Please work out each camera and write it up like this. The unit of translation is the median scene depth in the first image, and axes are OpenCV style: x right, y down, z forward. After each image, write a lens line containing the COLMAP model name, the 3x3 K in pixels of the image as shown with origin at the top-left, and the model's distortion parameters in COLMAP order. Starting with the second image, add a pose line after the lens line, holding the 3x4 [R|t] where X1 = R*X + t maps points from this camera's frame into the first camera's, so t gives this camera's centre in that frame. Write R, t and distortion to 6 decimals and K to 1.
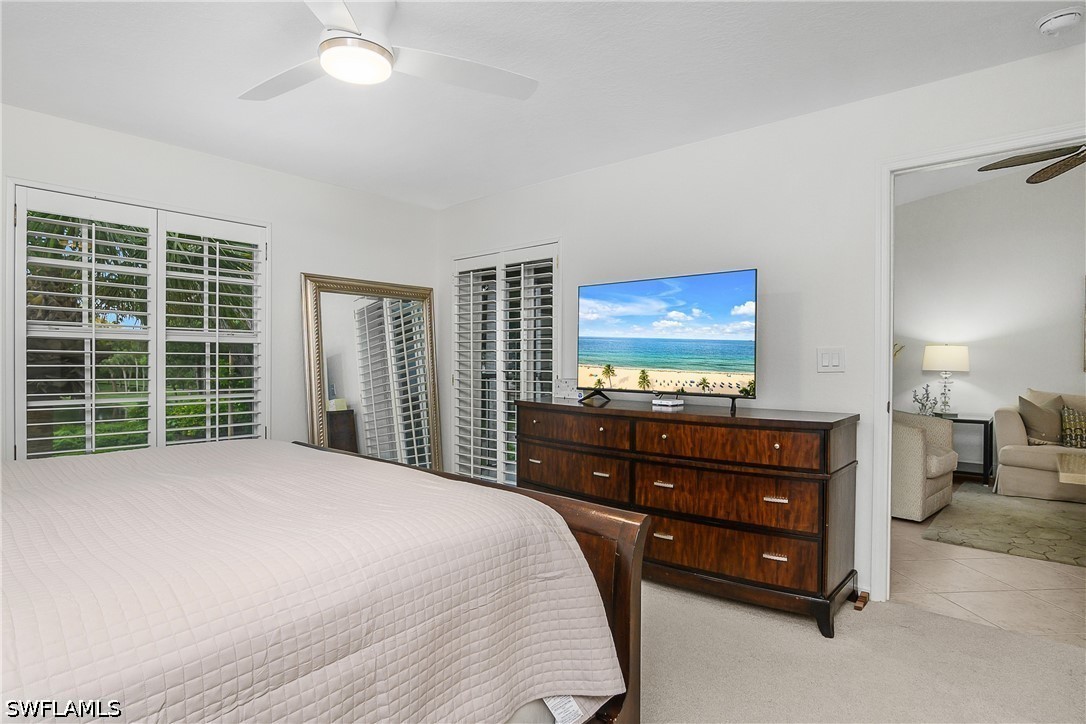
lens RADIAL K [[580.0, 0, 543.3], [0, 580.0, 362.2], [0, 0, 1]] dist [-0.017847, 0.000142]
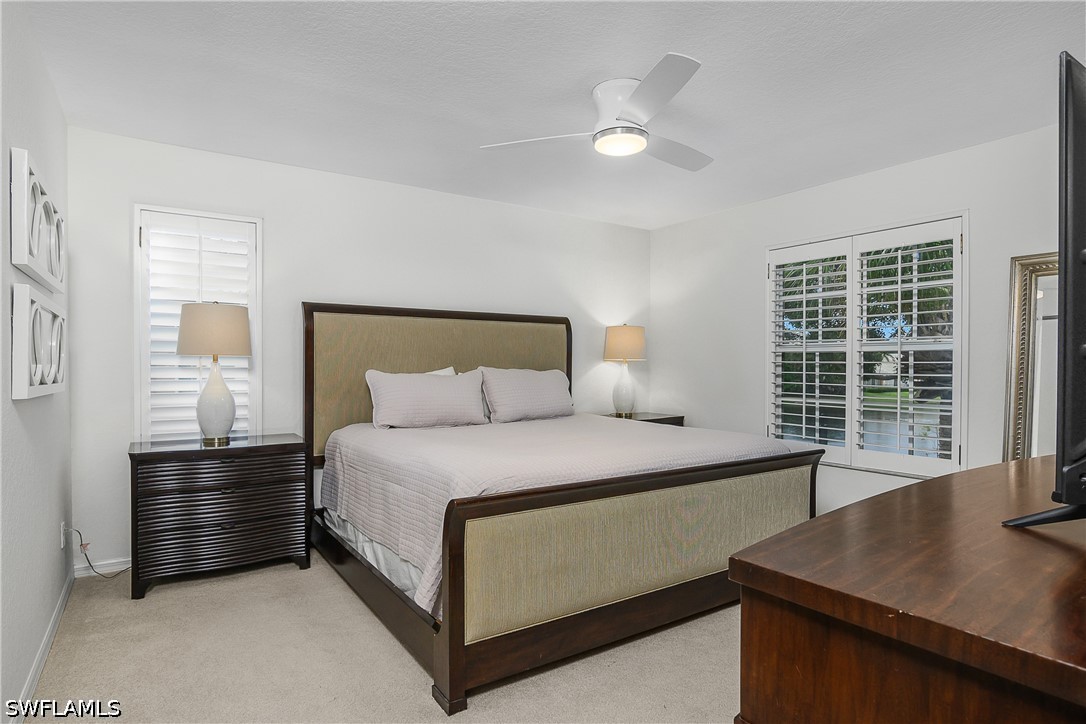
lens RADIAL K [[580.0, 0, 542.4], [0, 580.0, 368.7], [0, 0, 1]] dist [-0.017847, 0.000142]
pose [[-0.262778, -0.002711, -0.964852, 0.552956], [-0.012022, 0.999928, 0.000465, 0.003517], [0.964781, 0.011722, -0.262792, 0.660142]]
